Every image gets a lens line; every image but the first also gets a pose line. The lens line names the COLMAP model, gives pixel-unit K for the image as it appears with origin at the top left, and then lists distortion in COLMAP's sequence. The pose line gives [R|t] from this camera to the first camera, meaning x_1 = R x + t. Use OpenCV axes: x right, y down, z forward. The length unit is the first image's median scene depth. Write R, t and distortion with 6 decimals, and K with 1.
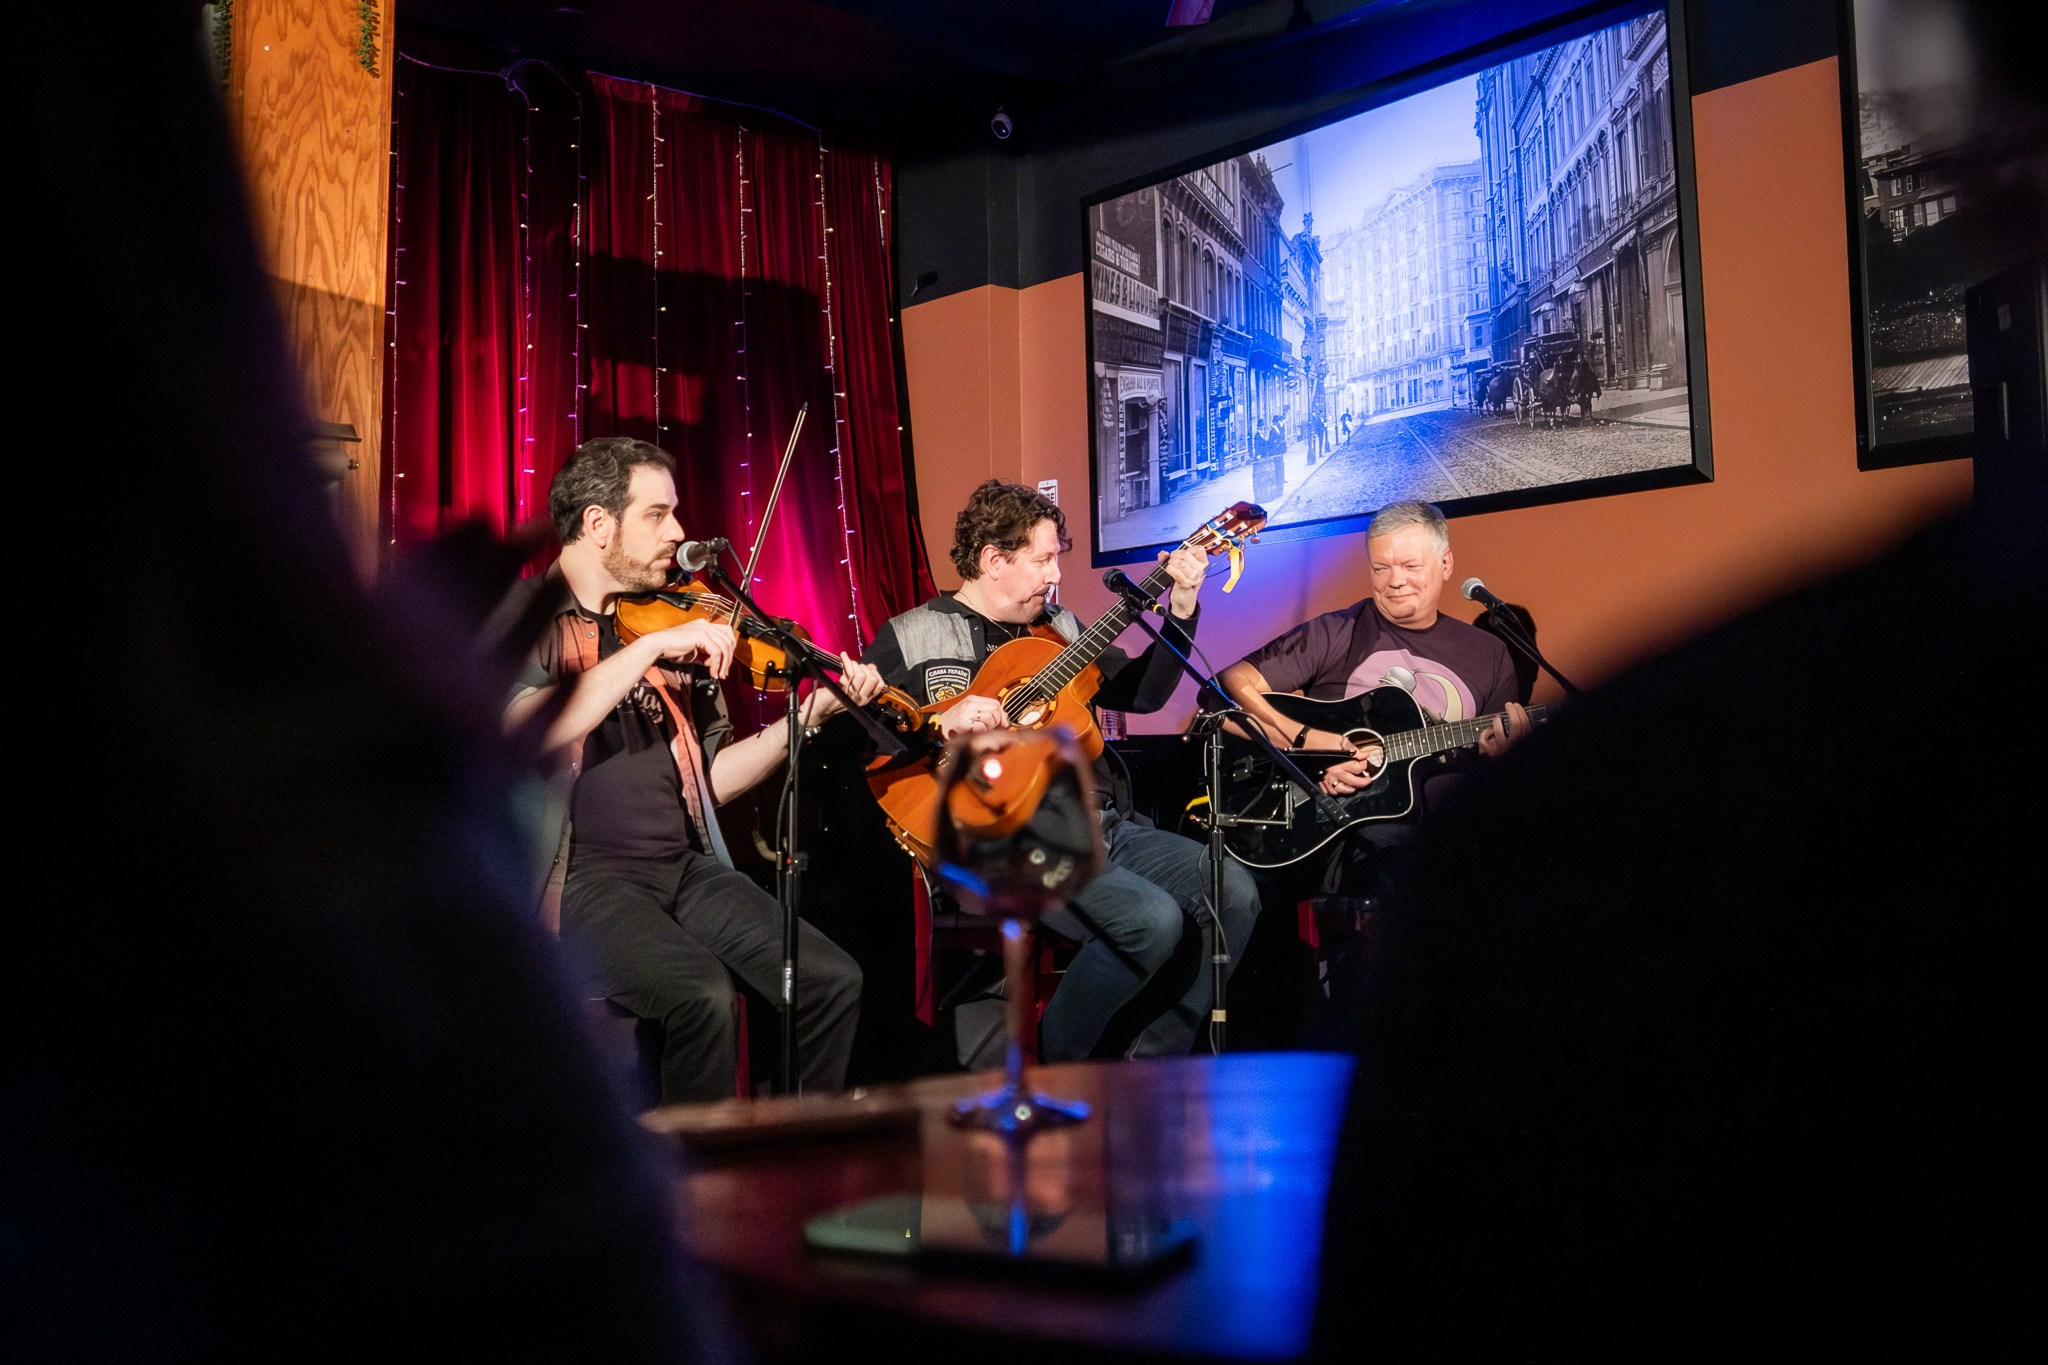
lens RADIAL K [[2084.4, 0, 987.5], [0, 2084.4, 565.8], [0, 0, 1]] dist [-0.000996, -0.011549]
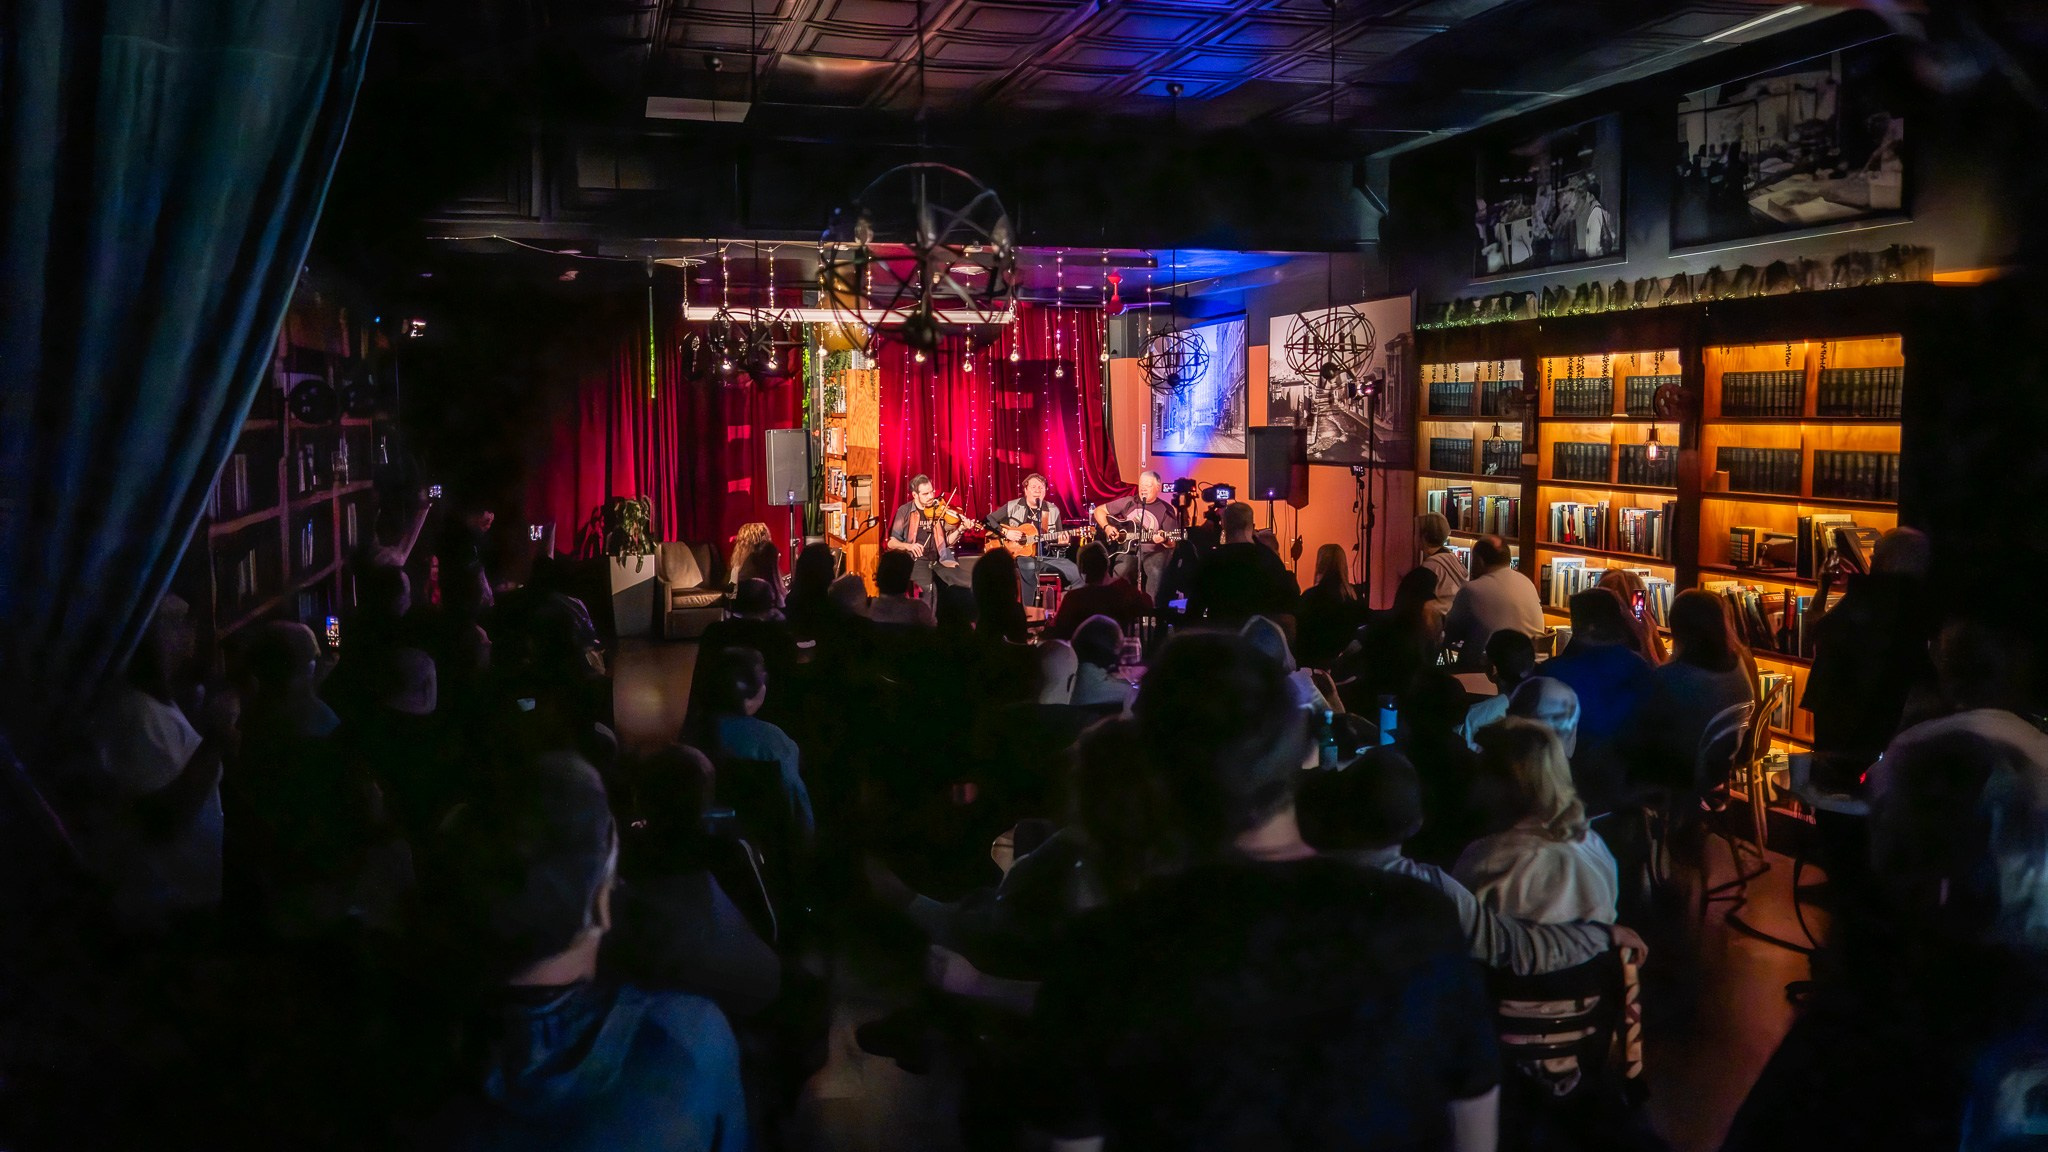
lens RADIAL K [[1566.0, 0, 1016.6], [0, 1566.0, 616.3], [0, 0, 1]] dist [-0.000066, 0.001498]
pose [[0.923070, 0.056833, -0.380410, 0.881912], [0.032307, 0.974072, 0.223918, -0.339716], [0.383273, -0.218982, 0.897301, -1.400247]]
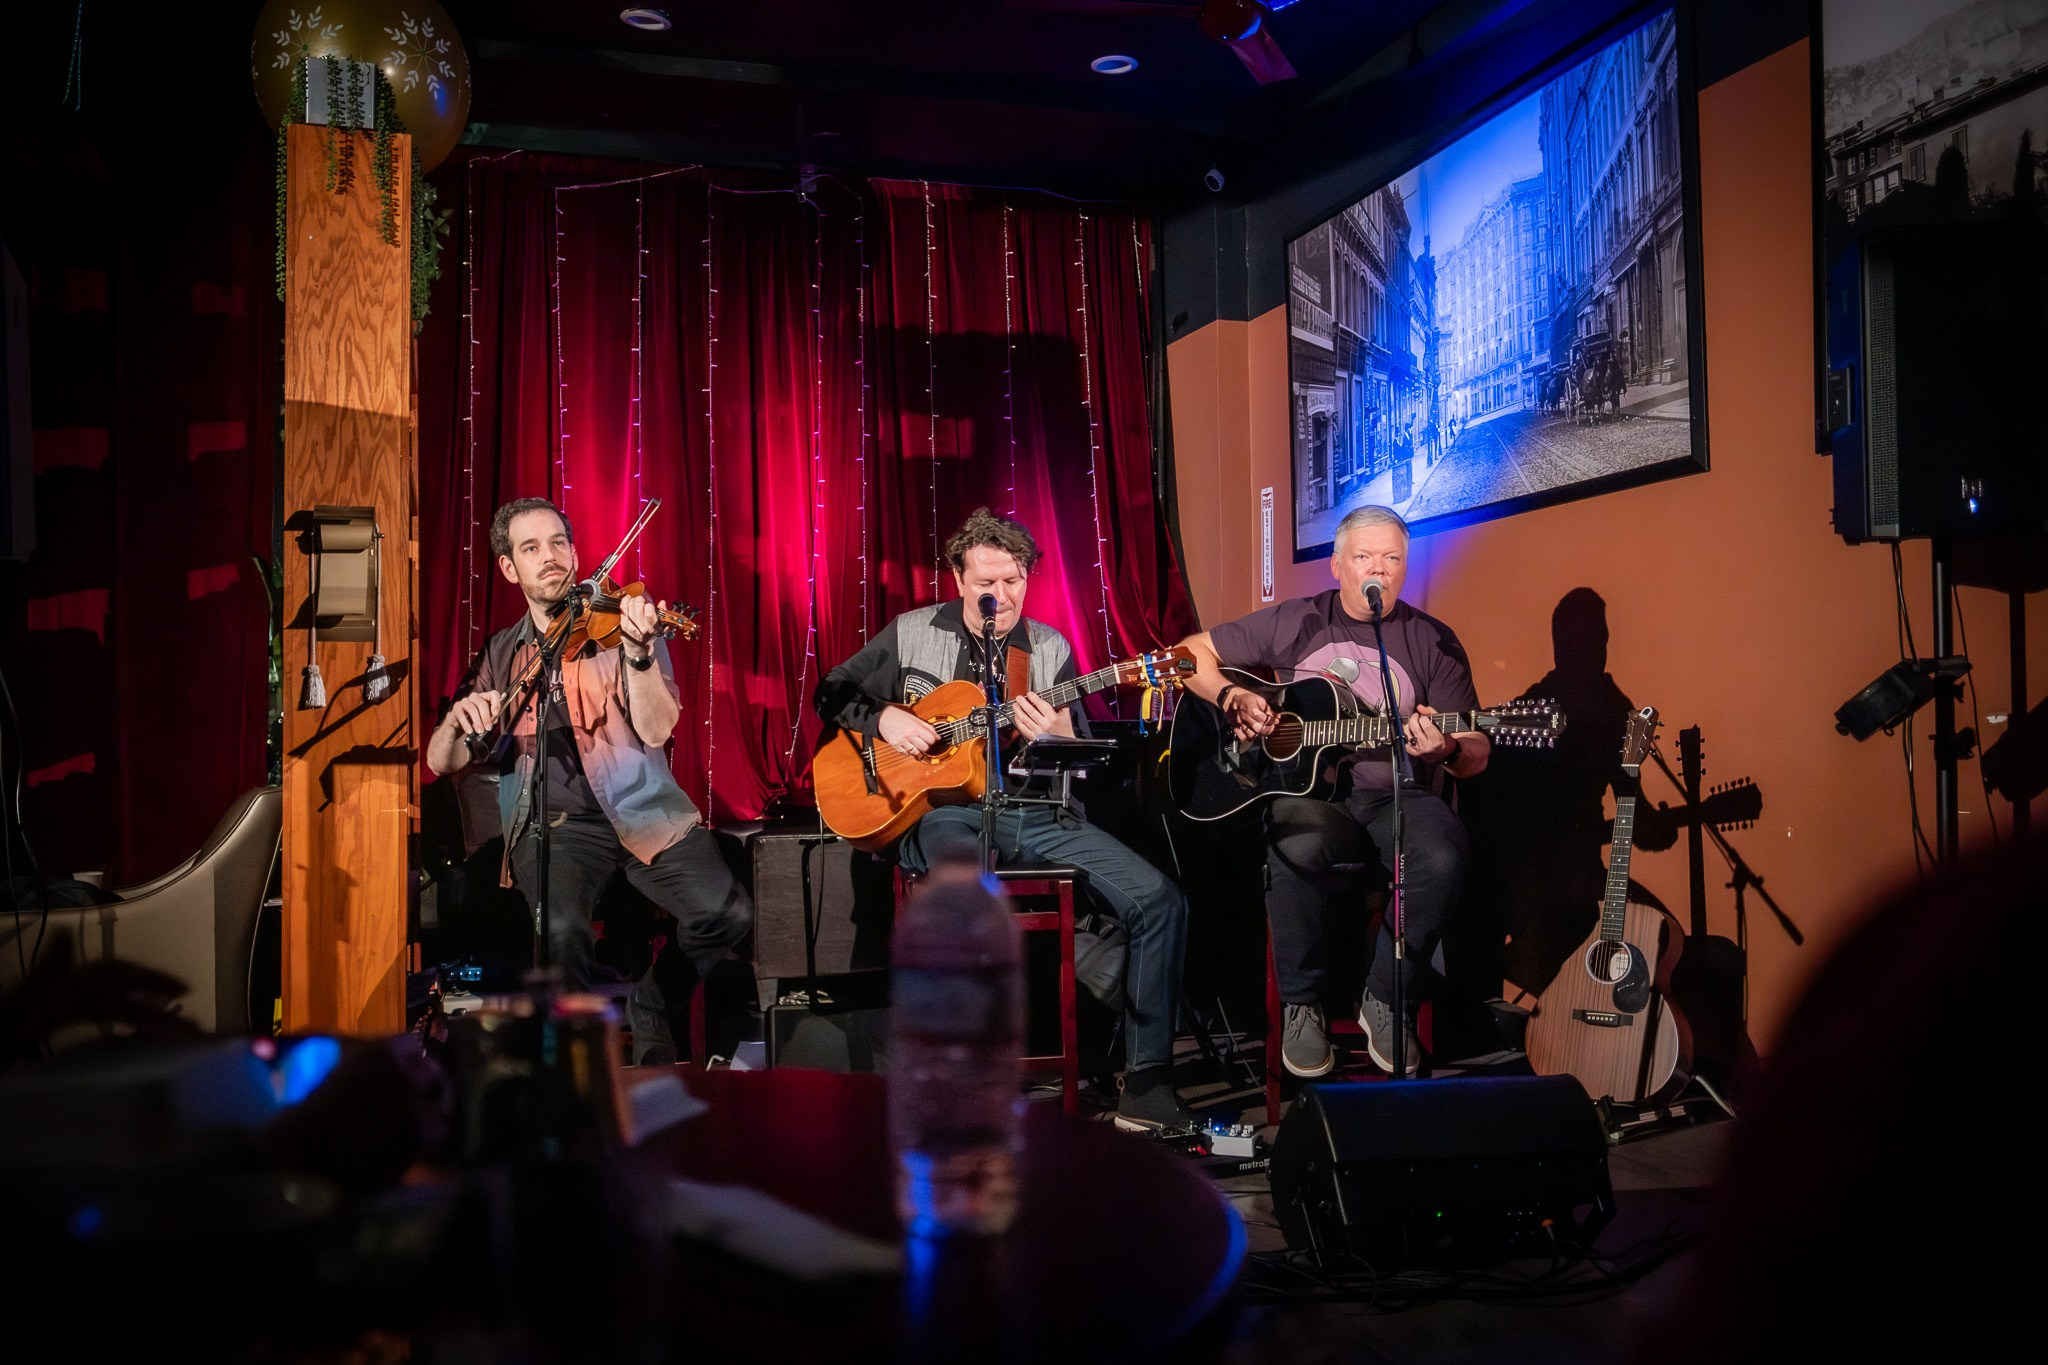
lens RADIAL K [[1756.8, 0, 961.7], [0, 1756.8, 690.4], [0, 0, 1]] dist [0.000333, 0.001710]
pose [[0.922054, -0.008582, -0.386966, 0.296906], [0.040484, 0.996409, 0.074366, -0.010148], [0.384939, -0.084236, 0.919090, 0.038937]]
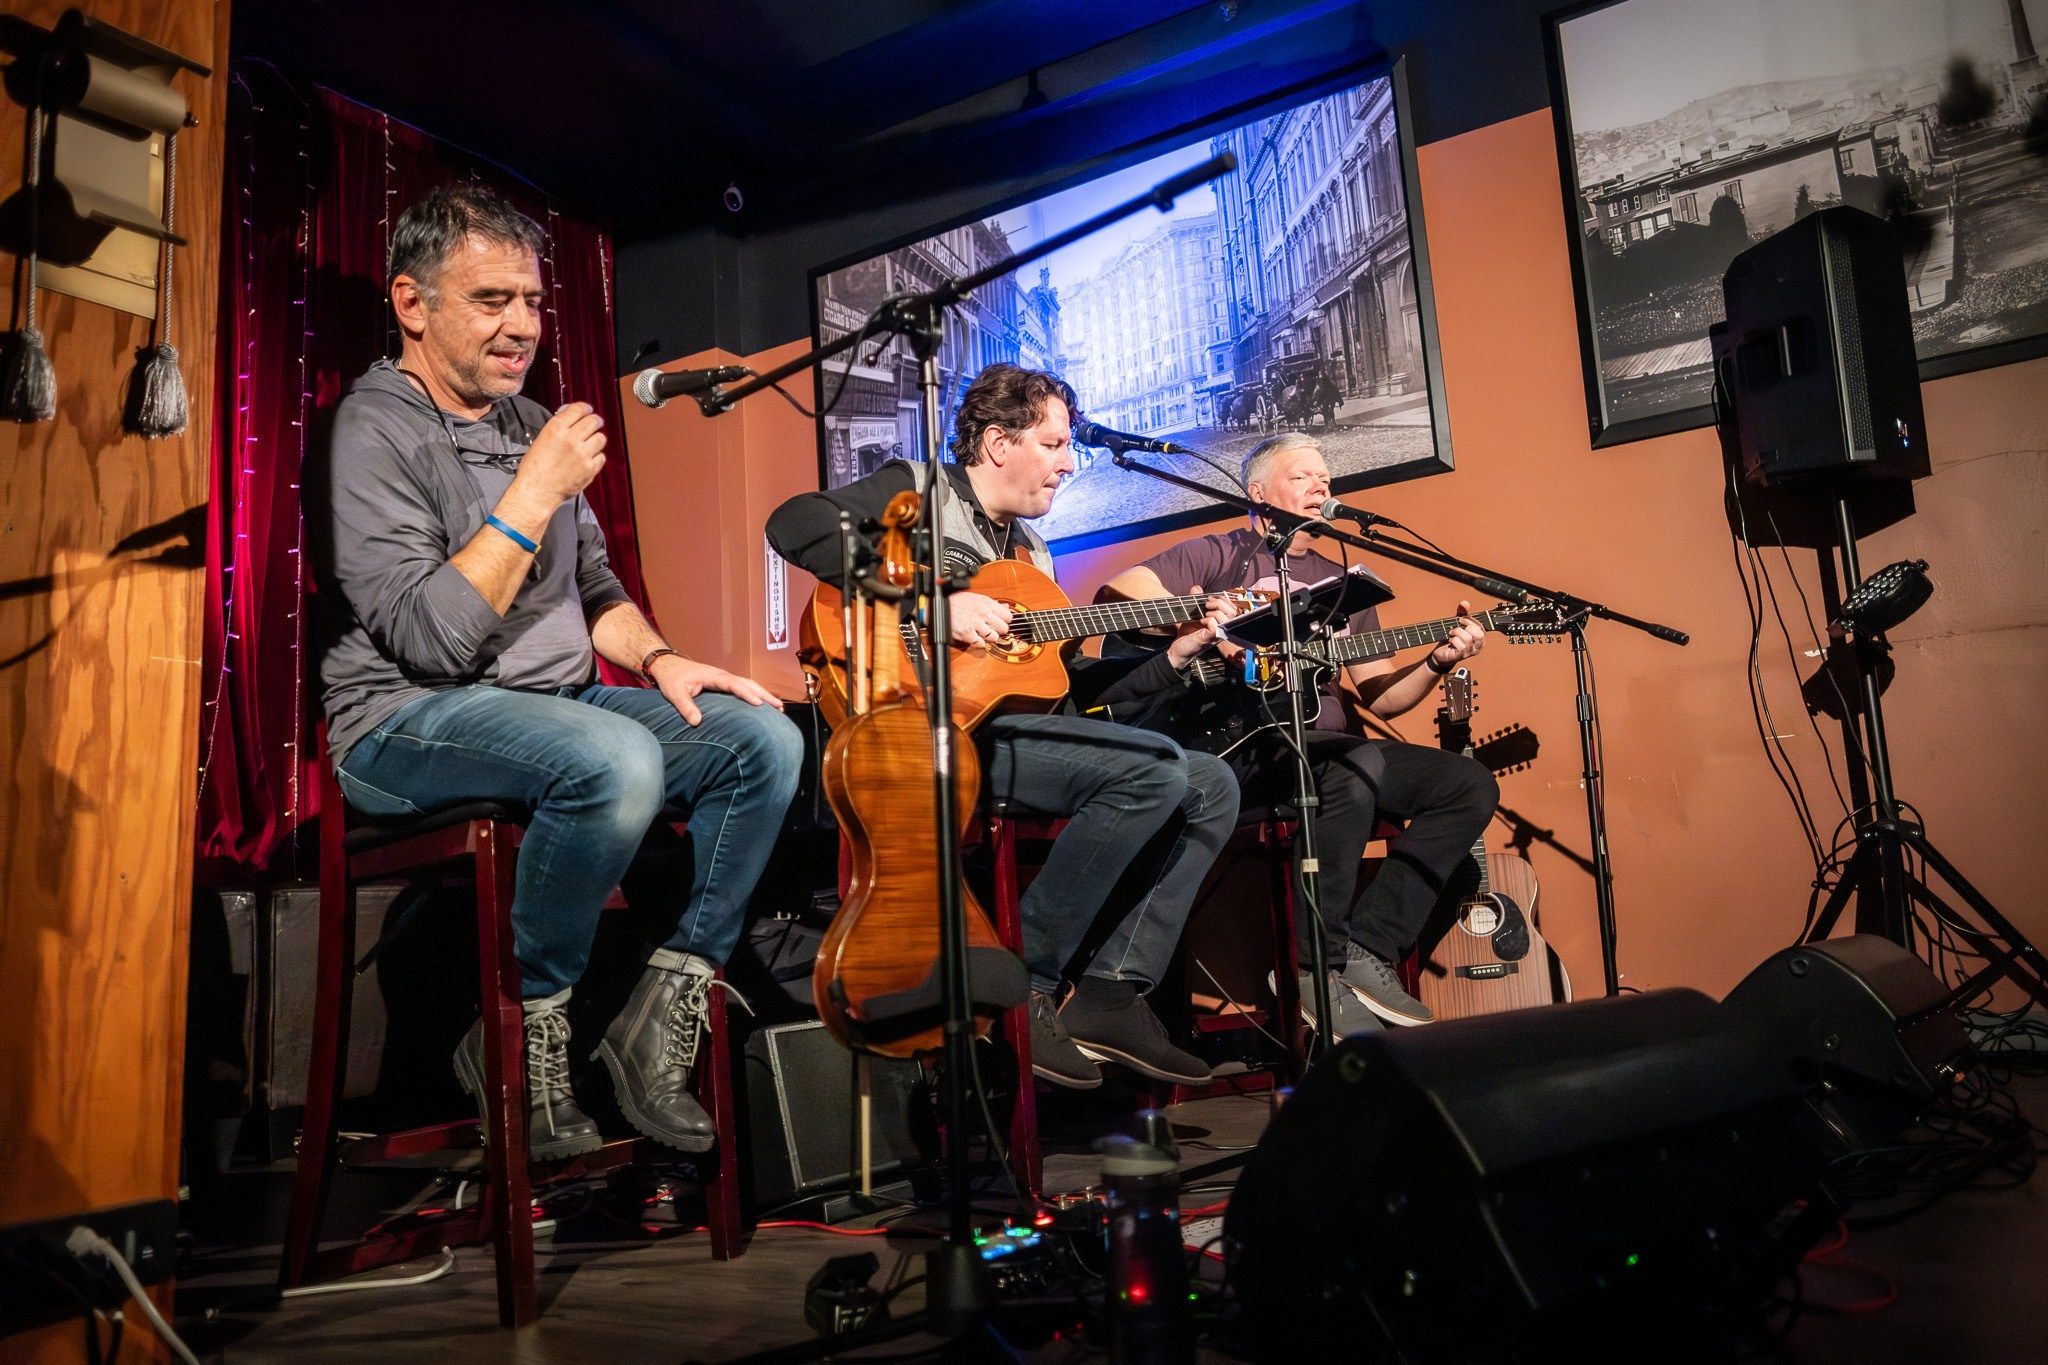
lens RADIAL K [[1543.5, 0, 1074.0], [0, 1543.5, 658.1], [0, 0, 1]] dist [-0.006455, 0.000943]
pose [[0.938997, 0.007708, 0.343840, -0.118747], [0.018993, 0.997061, -0.074220, 0.104658], [-0.343402, 0.076222, 0.936091, 0.249729]]
